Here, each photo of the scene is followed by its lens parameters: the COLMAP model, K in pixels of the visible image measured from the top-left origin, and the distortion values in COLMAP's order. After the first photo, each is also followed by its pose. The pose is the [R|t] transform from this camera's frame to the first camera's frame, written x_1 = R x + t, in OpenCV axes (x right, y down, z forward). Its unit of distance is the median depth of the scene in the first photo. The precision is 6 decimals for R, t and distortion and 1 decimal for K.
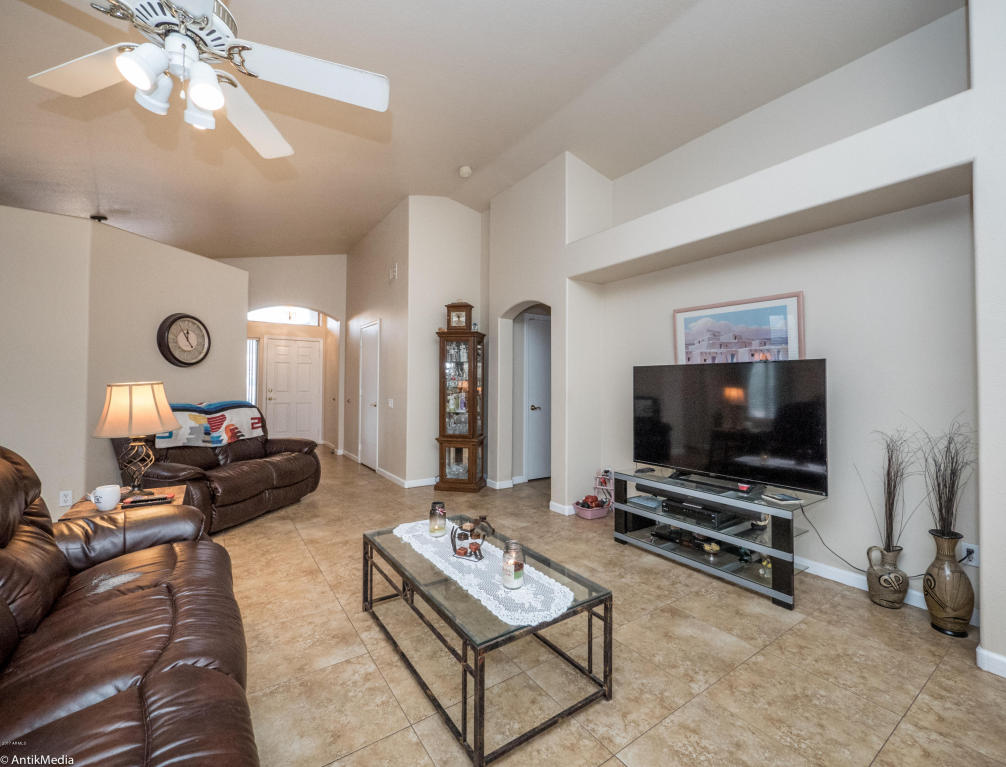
lens RADIAL K [[431.9, 0, 502.2], [0, 431.9, 375.4], [0, 0, 1]] dist [-0.003755, -0.000341]
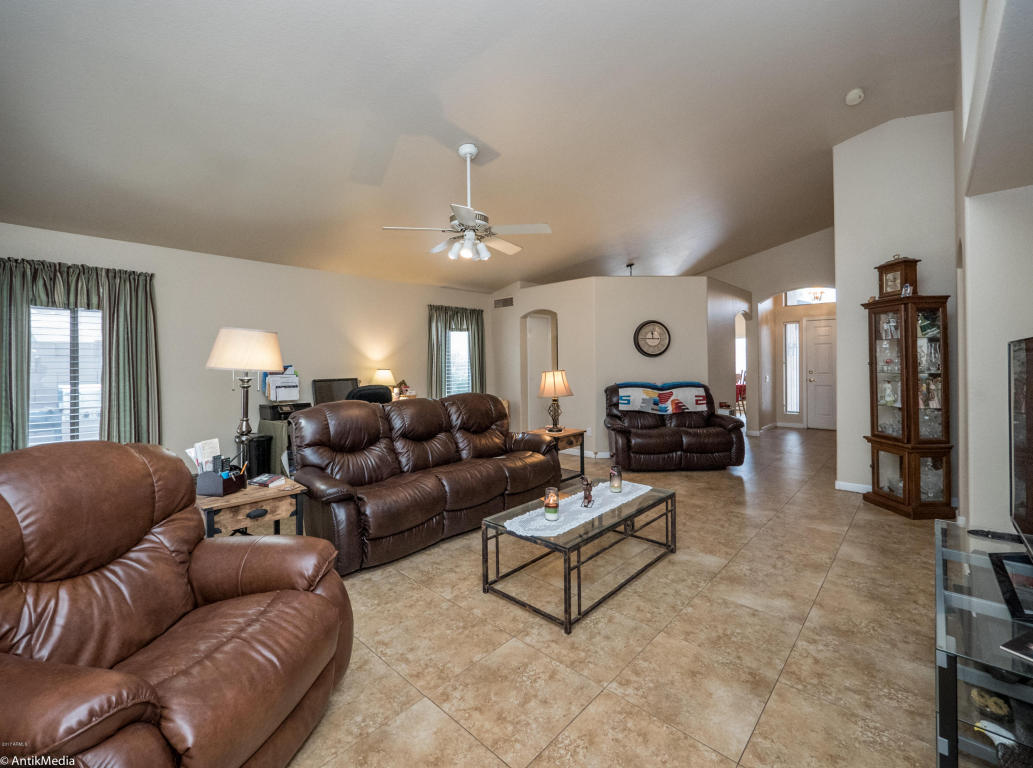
lens RADIAL K [[418.0, 0, 515.7], [0, 418.0, 364.9], [0, 0, 1]] dist [-0.007562, 0.000136]
pose [[0.232867, -0.005975, -0.972490, 0.650109], [0.030118, 0.999546, 0.001071, -0.010731], [0.972042, -0.029539, 0.232941, 0.283765]]
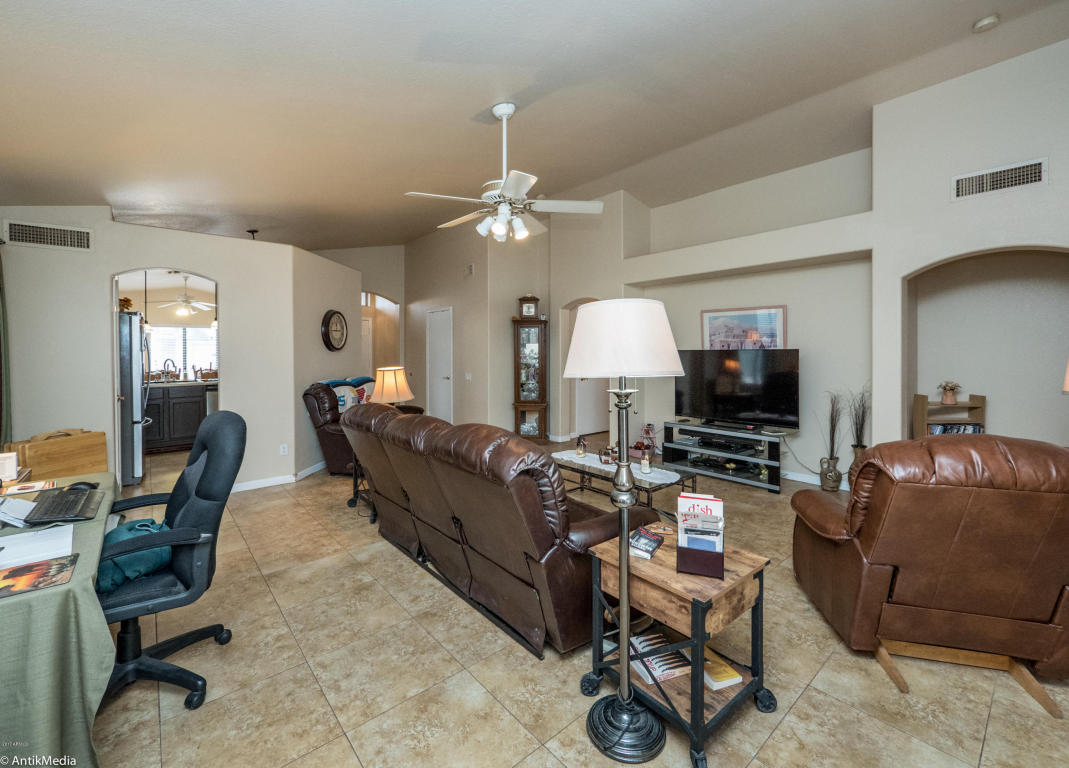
lens RADIAL K [[446.2, 0, 531.5], [0, 446.2, 356.2], [0, 0, 1]] dist [-0.000476, 0.000014]
pose [[0.994967, -0.008324, 0.099861, -0.328974], [0.005376, 0.999543, 0.029758, -0.047930], [-0.100063, -0.029071, 0.994556, -0.448265]]
